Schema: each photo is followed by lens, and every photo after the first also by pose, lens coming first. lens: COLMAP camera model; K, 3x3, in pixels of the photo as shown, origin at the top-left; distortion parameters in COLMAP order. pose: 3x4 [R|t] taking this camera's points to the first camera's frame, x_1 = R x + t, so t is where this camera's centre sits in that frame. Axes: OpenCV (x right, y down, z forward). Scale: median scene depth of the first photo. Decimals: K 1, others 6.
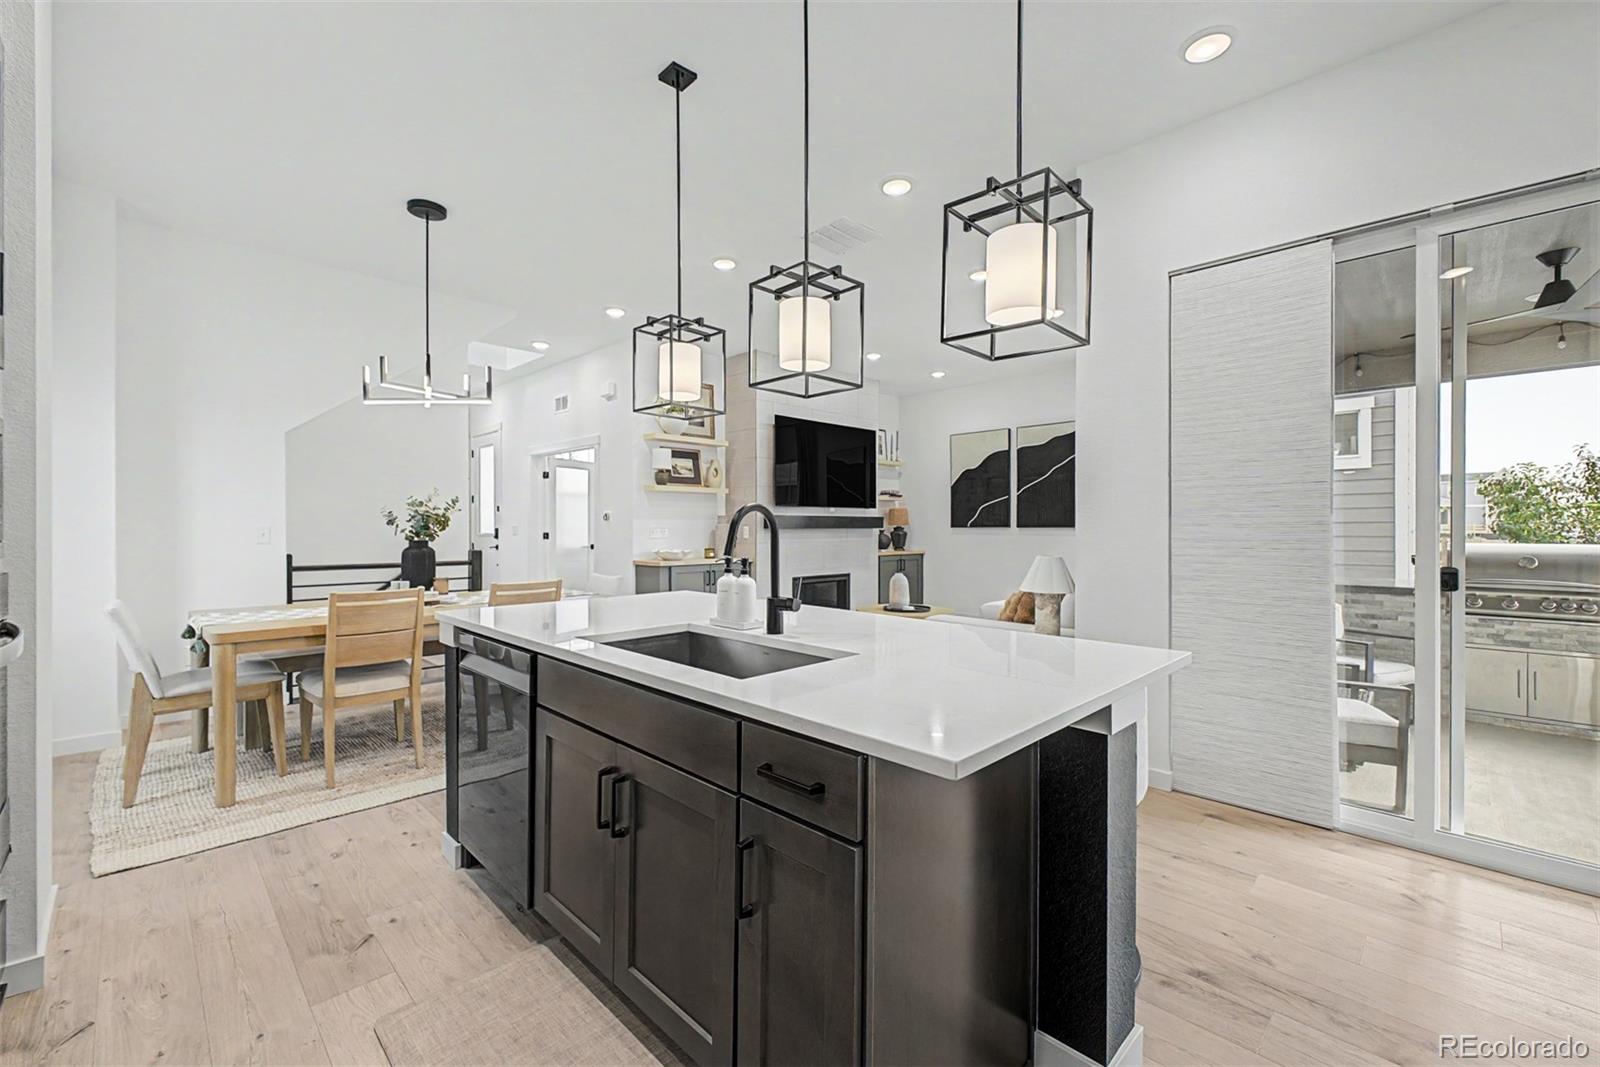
lens RADIAL K [[669.2, 0, 796.7], [0, 669.2, 536.0], [0, 0, 1]] dist [-0.001423, -0.000270]
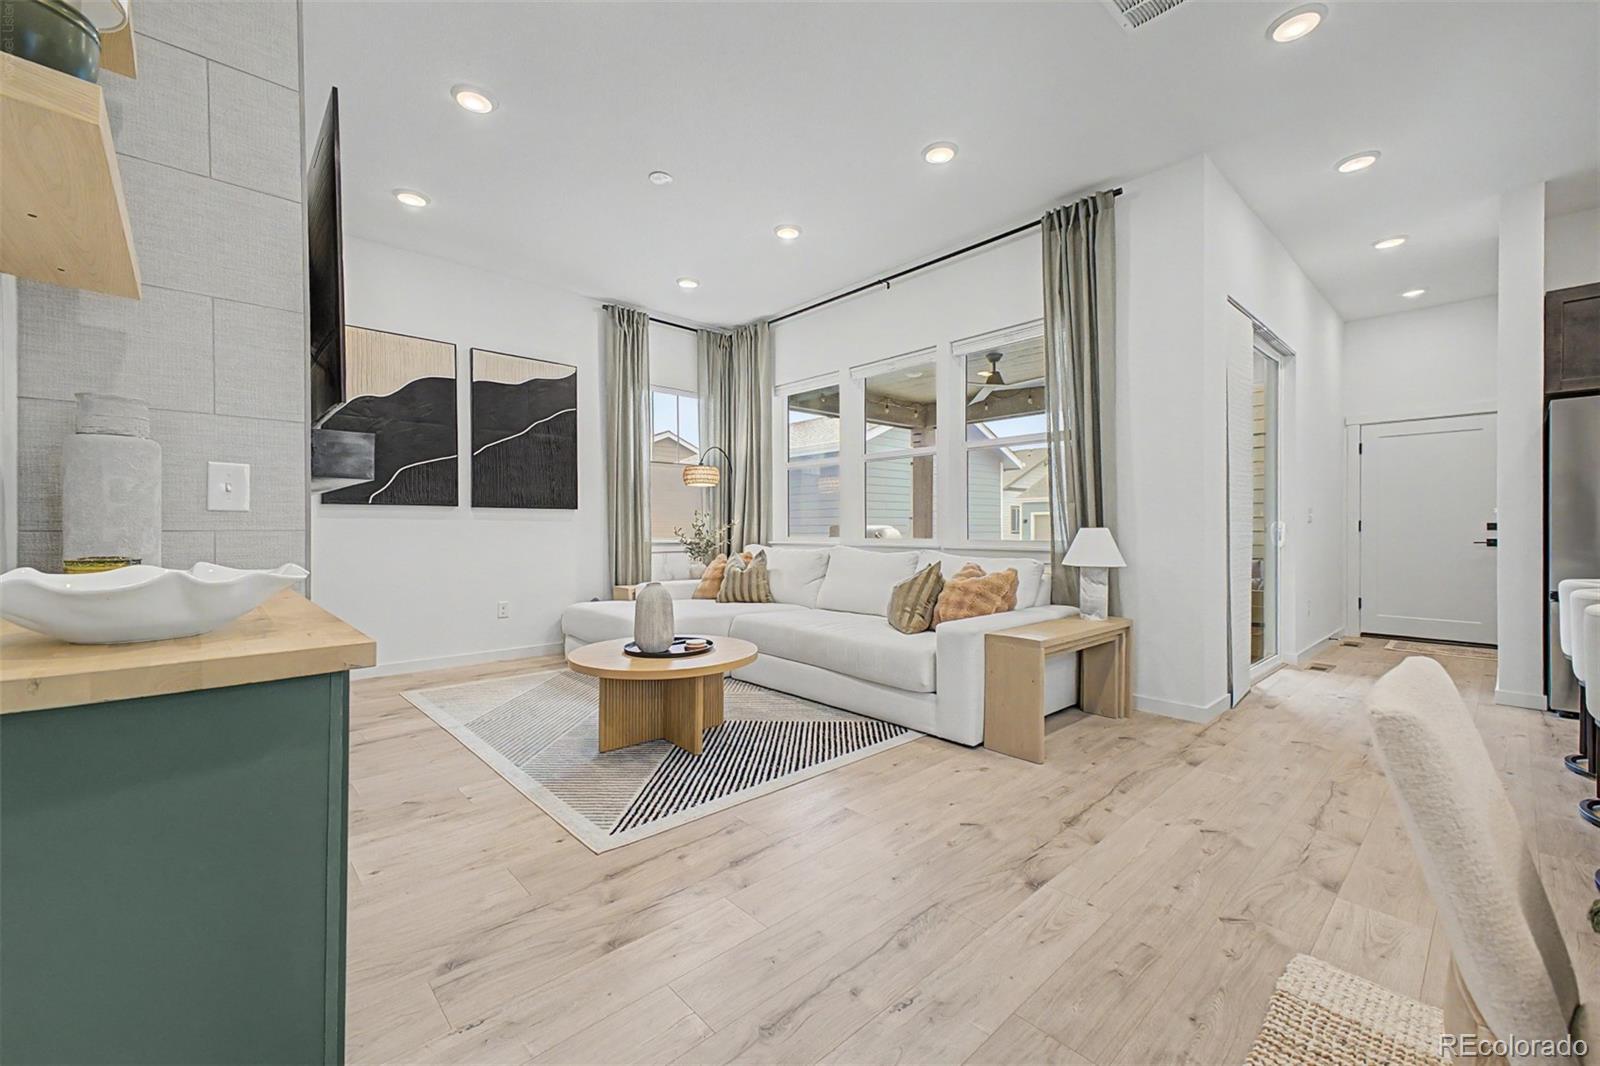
lens RADIAL K [[639.4, 0, 798.8], [0, 639.4, 538.6], [0, 0, 1]] dist [0.019473, -0.002384]
pose [[0.028657, -0.015768, 0.999465, -0.263525], [0.012960, 0.999797, 0.015401, 0.011079], [-0.999505, 0.012511, 0.028856, 0.667134]]
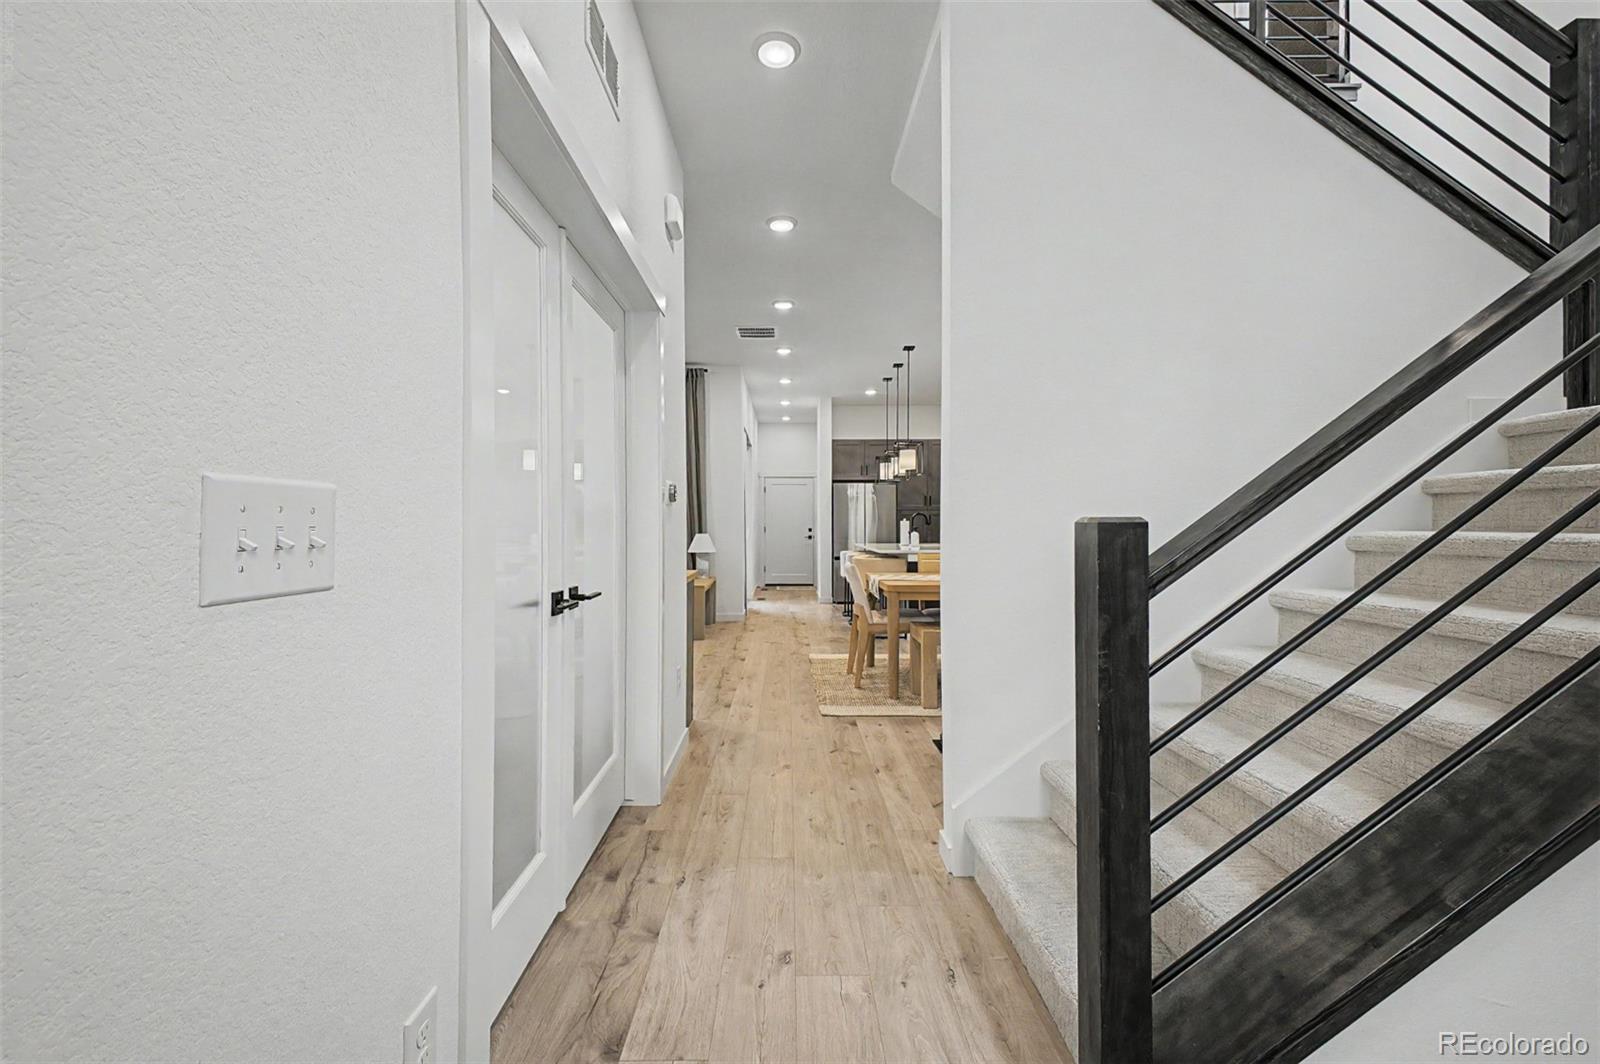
lens RADIAL K [[639.4, 0, 805.8], [0, 639.4, 521.8], [0, 0, 1]] dist [0.019473, -0.002384]
pose [[-0.737977, -0.002591, 0.674821, -0.532566], [0.002091, 0.999979, 0.006126, -0.008167], [-0.674823, 0.005932, -0.737956, 1.042276]]
